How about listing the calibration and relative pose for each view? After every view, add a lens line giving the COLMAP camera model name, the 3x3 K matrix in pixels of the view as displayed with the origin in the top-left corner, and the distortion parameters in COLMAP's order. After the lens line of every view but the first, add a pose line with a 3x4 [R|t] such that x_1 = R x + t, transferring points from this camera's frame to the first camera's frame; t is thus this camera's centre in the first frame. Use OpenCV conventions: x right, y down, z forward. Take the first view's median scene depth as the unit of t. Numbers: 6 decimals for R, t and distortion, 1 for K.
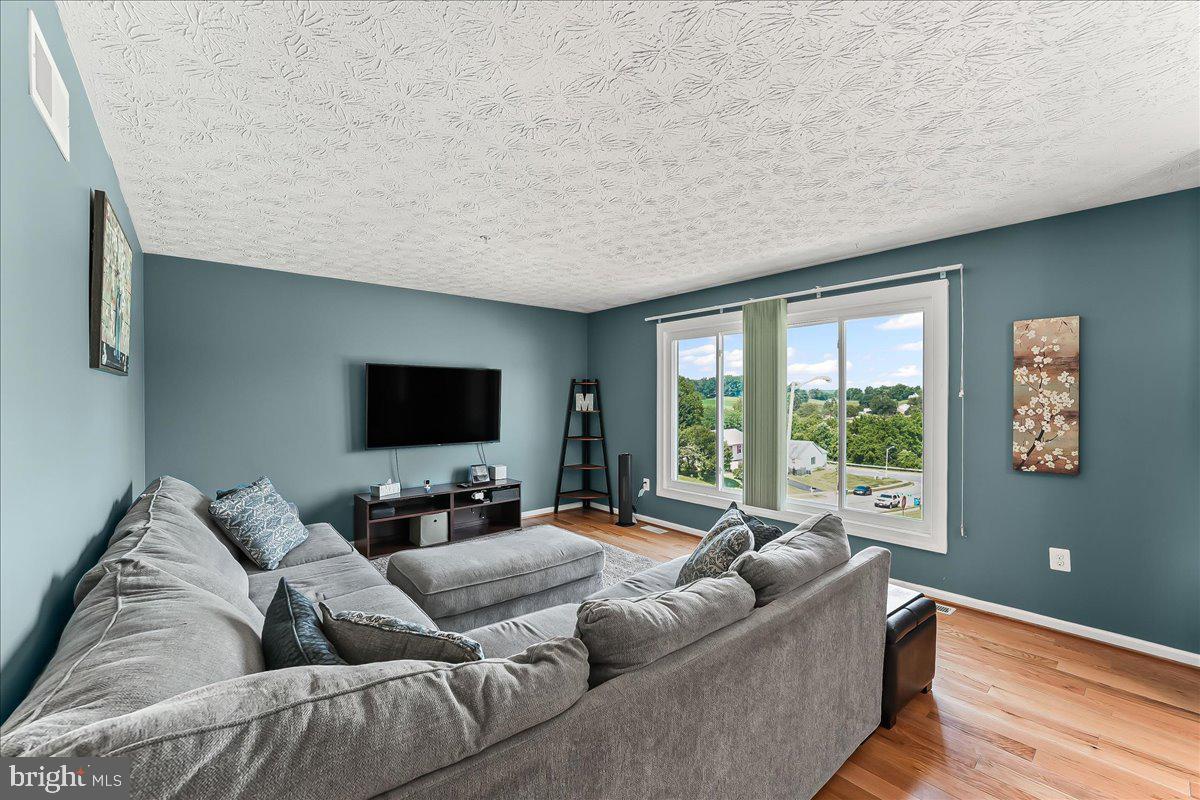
lens RADIAL K [[491.2, 0, 596.9], [0, 491.2, 400.7], [0, 0, 1]] dist [-0.020694, 0.000694]
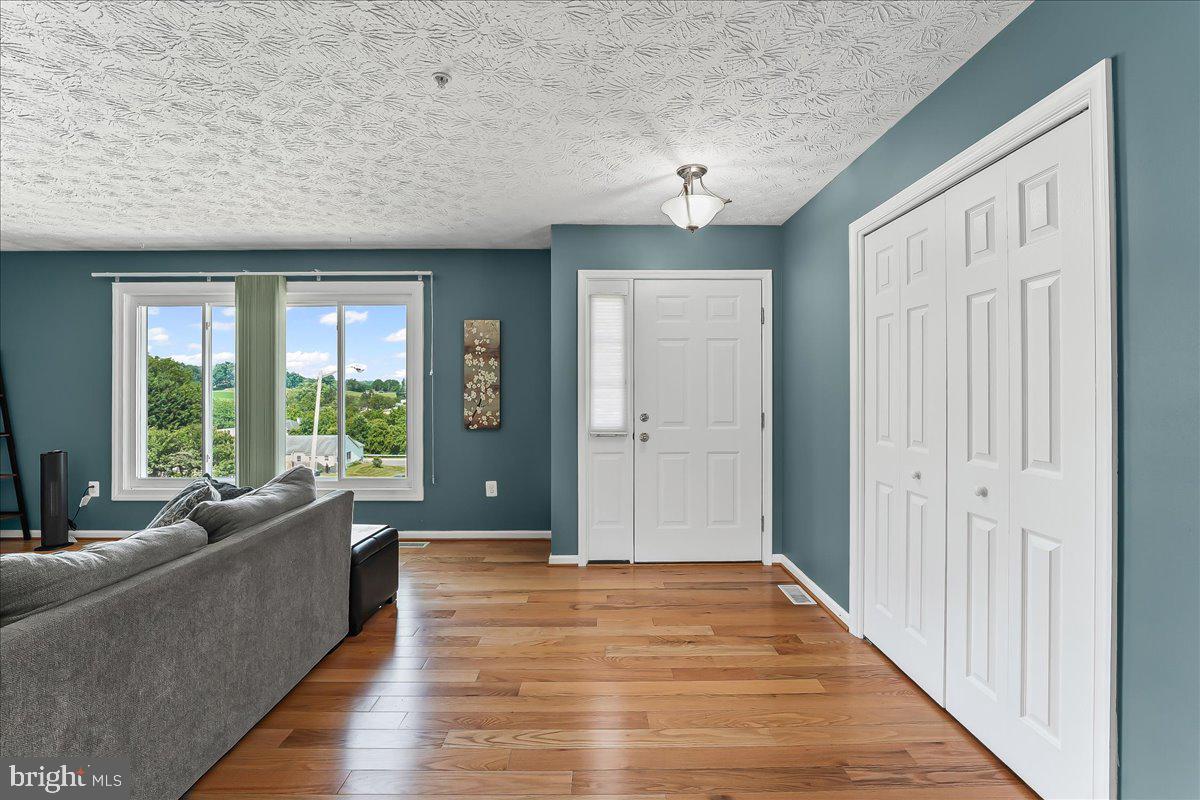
lens RADIAL K [[503.5, 0, 599.0], [0, 503.5, 385.3], [0, 0, 1]] dist [-0.024084, 0.004509]
pose [[0.633125, 0.003189, 0.774043, 0.006607], [0.005244, 0.999951, -0.008409, 0.035590], [-0.774032, 0.009383, 0.633077, -0.195996]]
